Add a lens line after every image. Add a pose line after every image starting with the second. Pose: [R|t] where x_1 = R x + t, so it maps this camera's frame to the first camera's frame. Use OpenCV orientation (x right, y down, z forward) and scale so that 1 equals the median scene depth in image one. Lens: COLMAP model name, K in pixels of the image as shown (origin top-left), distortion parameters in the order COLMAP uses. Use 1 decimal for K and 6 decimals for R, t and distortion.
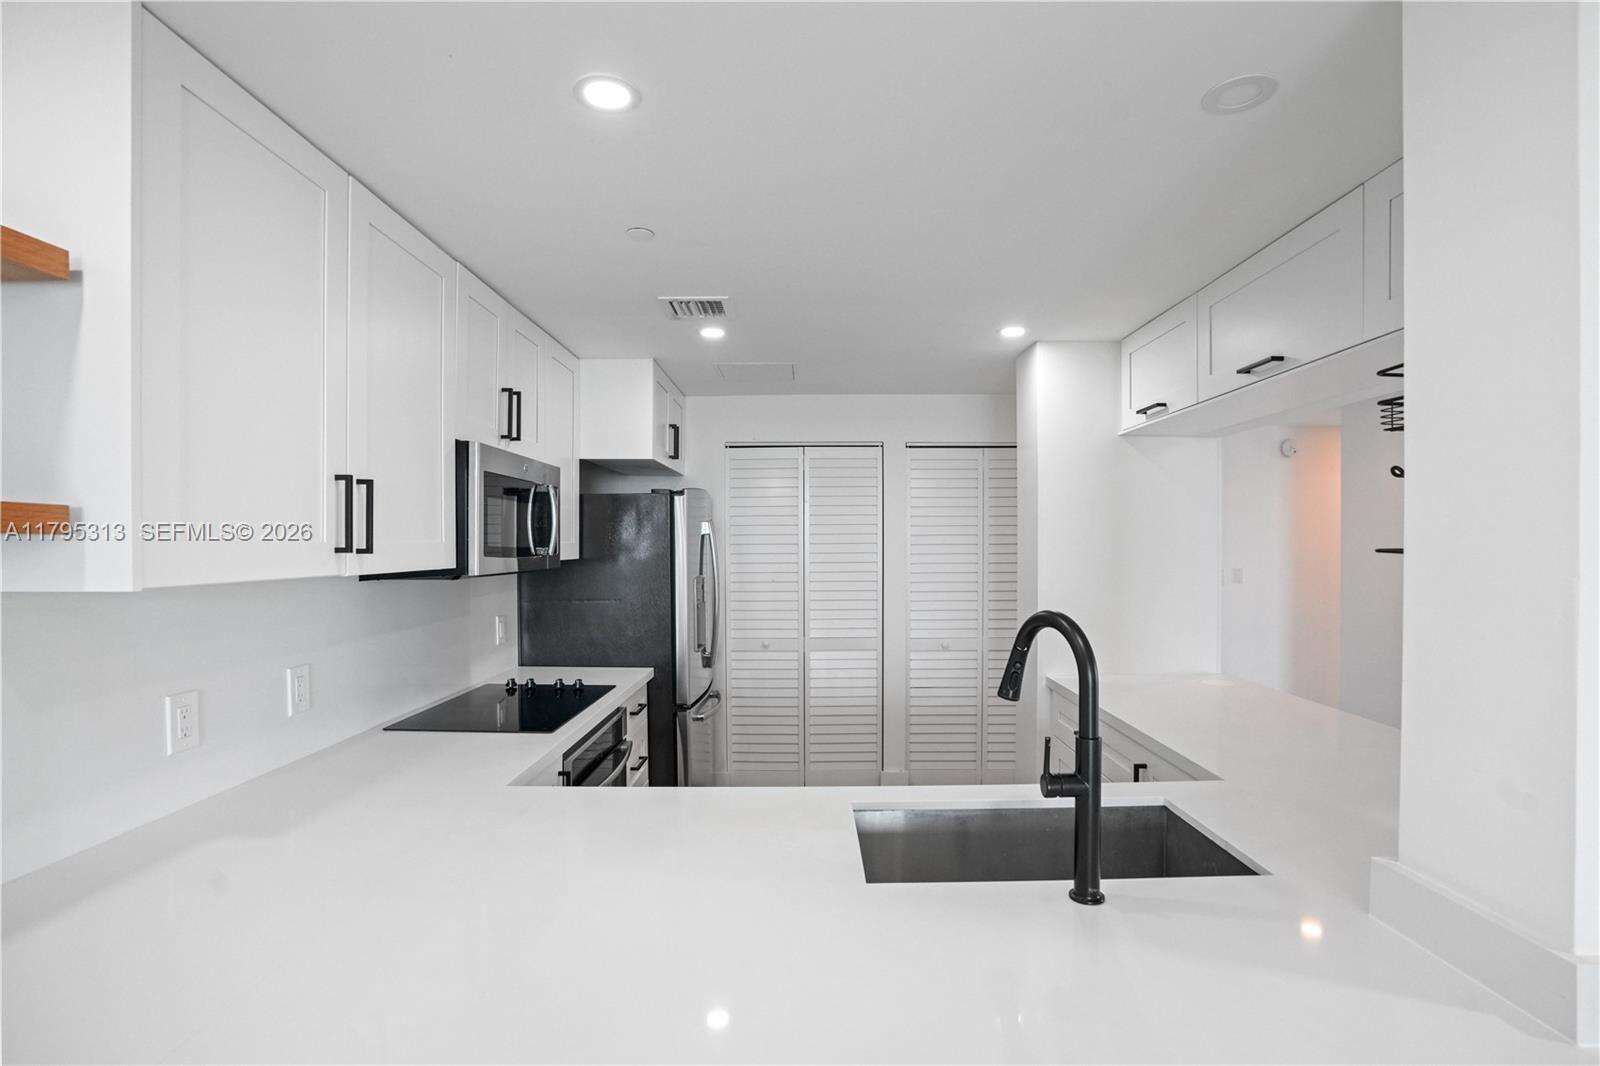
lens RADIAL K [[756.2, 0, 807.1], [0, 756.2, 548.4], [0, 0, 1]] dist [-0.062934, 0.024185]
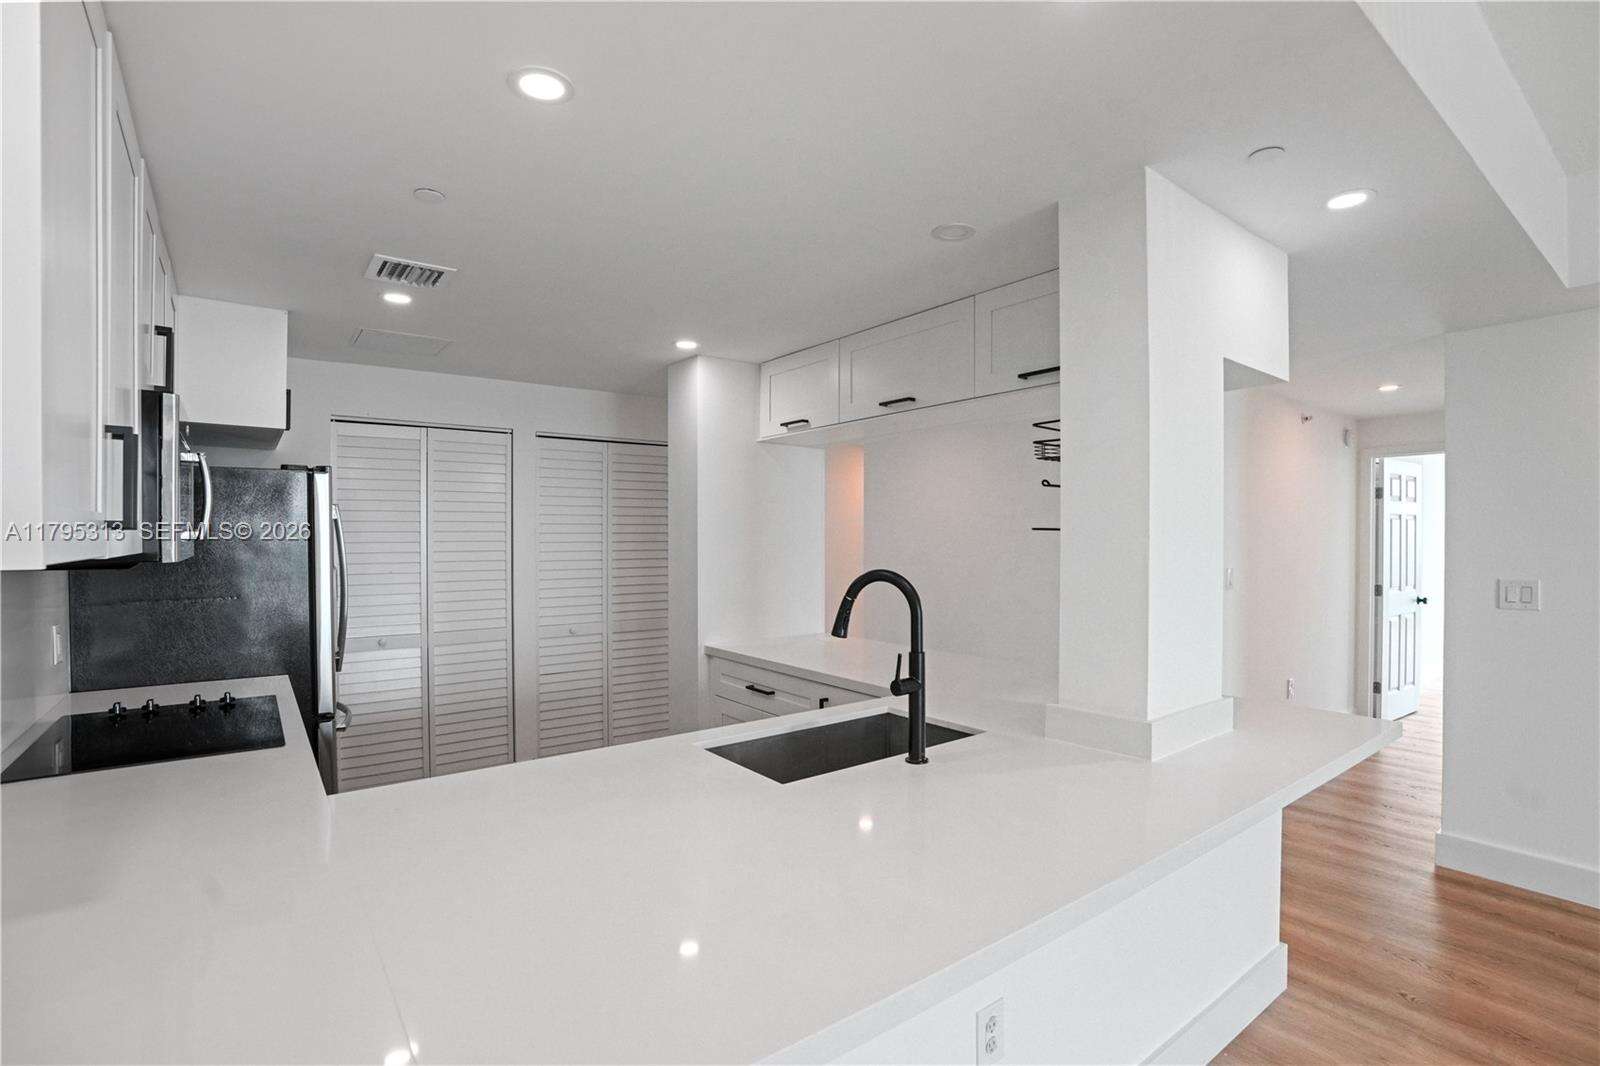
lens RADIAL K [[756.2, 0, 814.3], [0, 756.2, 537.7], [0, 0, 1]] dist [-0.062934, 0.024185]
pose [[0.790941, 0.001883, 0.611889, -0.254467], [0.002491, 0.999977, -0.006296, 0.011866], [-0.611887, 0.006504, 0.790918, -0.022870]]
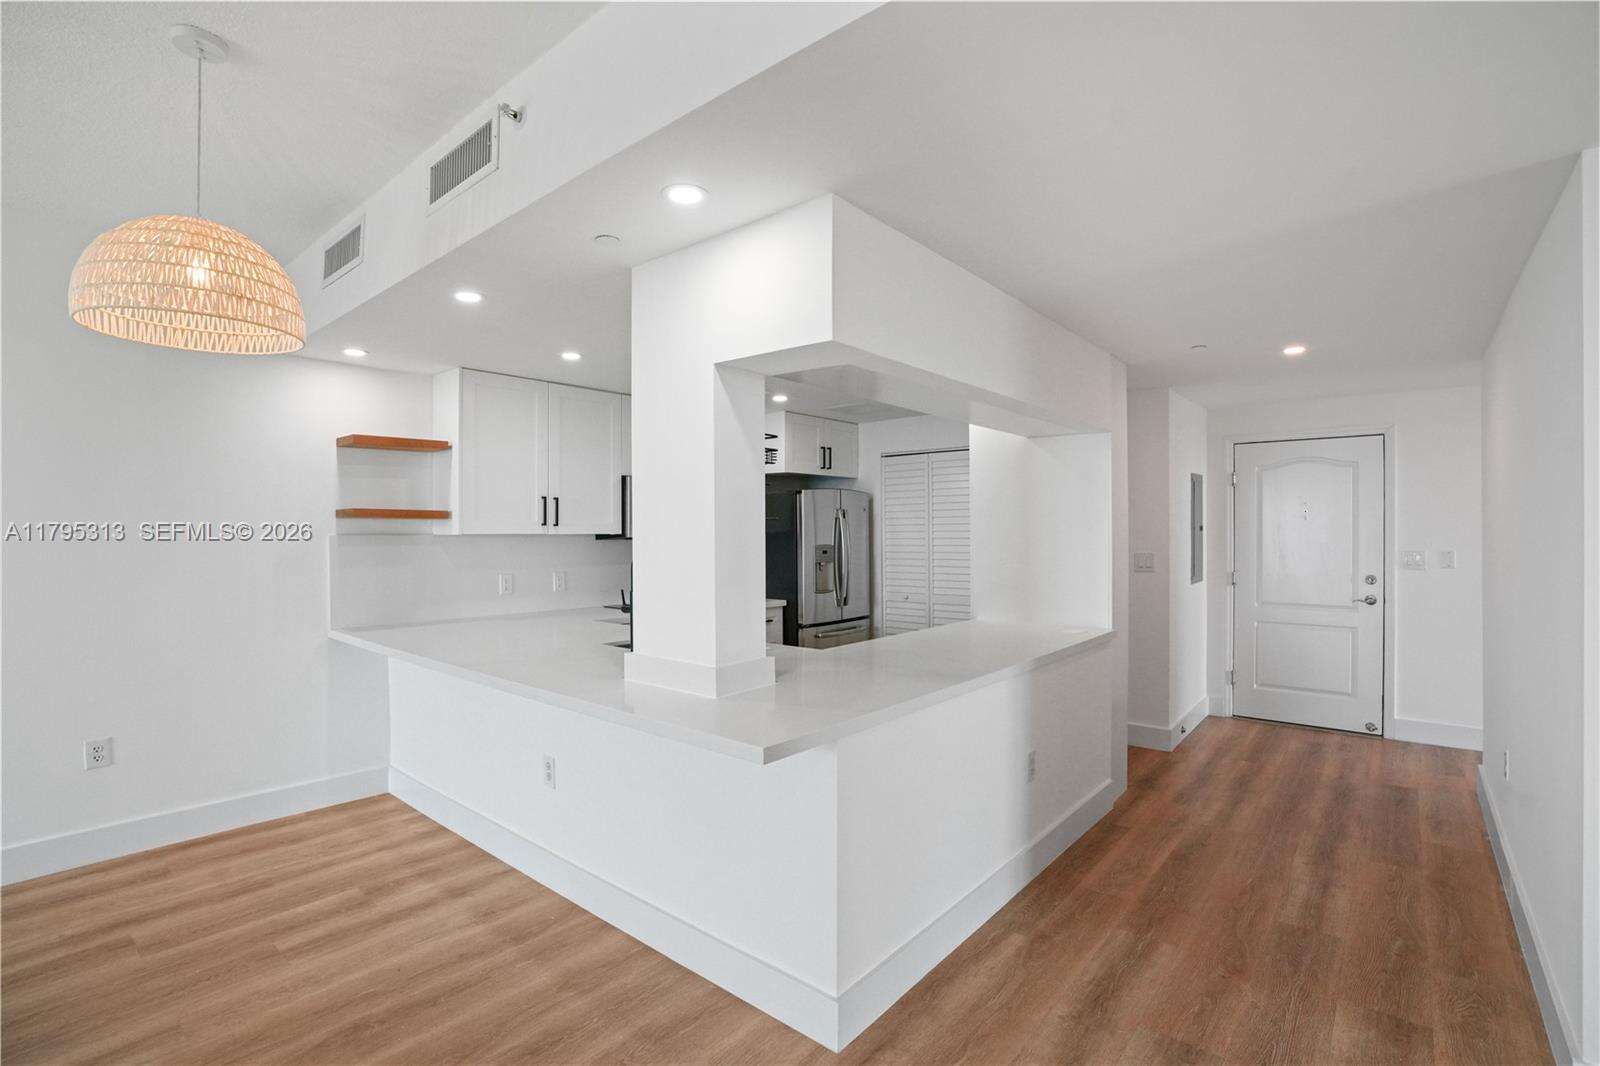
lens RADIAL K [[756.2, 0, 808.0], [0, 756.2, 516.8], [0, 0, 1]] dist [-0.062934, 0.024185]
pose [[0.772778, -0.014190, -0.634517, 0.933272], [-0.002945, 0.999659, -0.025943, 0.021233], [0.634669, 0.021917, 0.772473, -0.250843]]
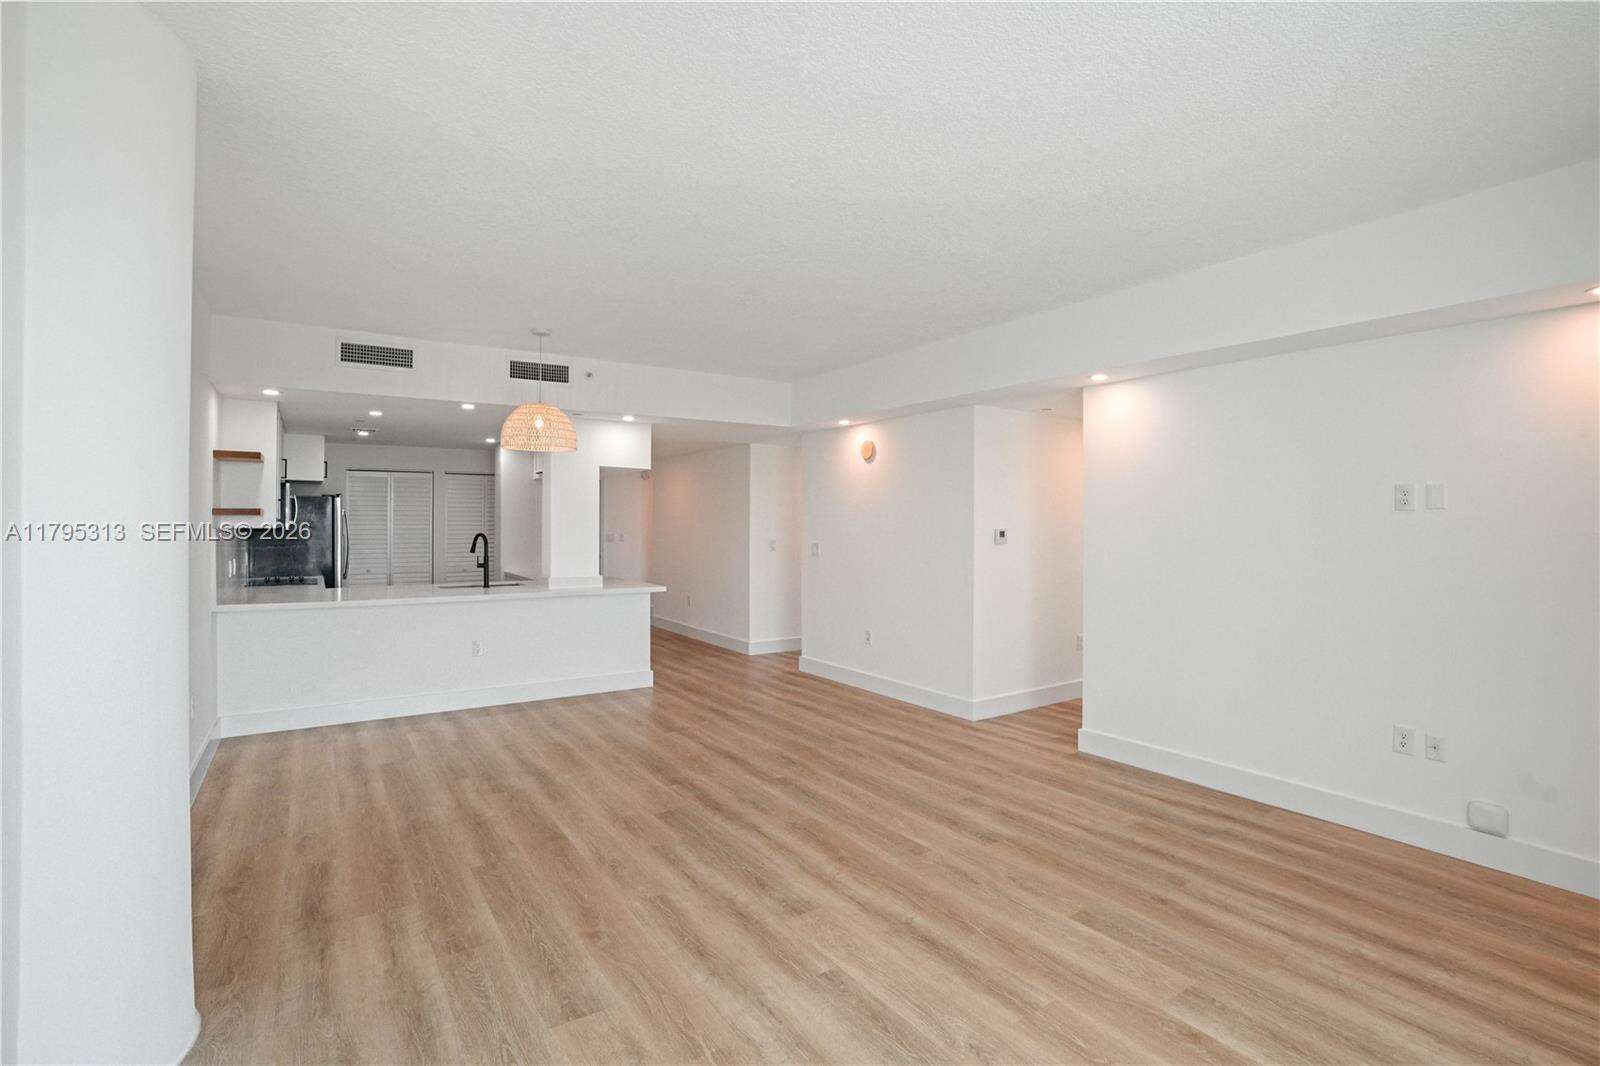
lens RADIAL K [[756.2, 0, 798.0], [0, 756.2, 510.1], [0, 0, 1]] dist [-0.062934, 0.024185]
pose [[0.833656, 0.014127, 0.552104, -0.258216], [-0.001988, 0.999743, -0.022579, 0.015118], [-0.552281, 0.017725, 0.833470, -1.681341]]
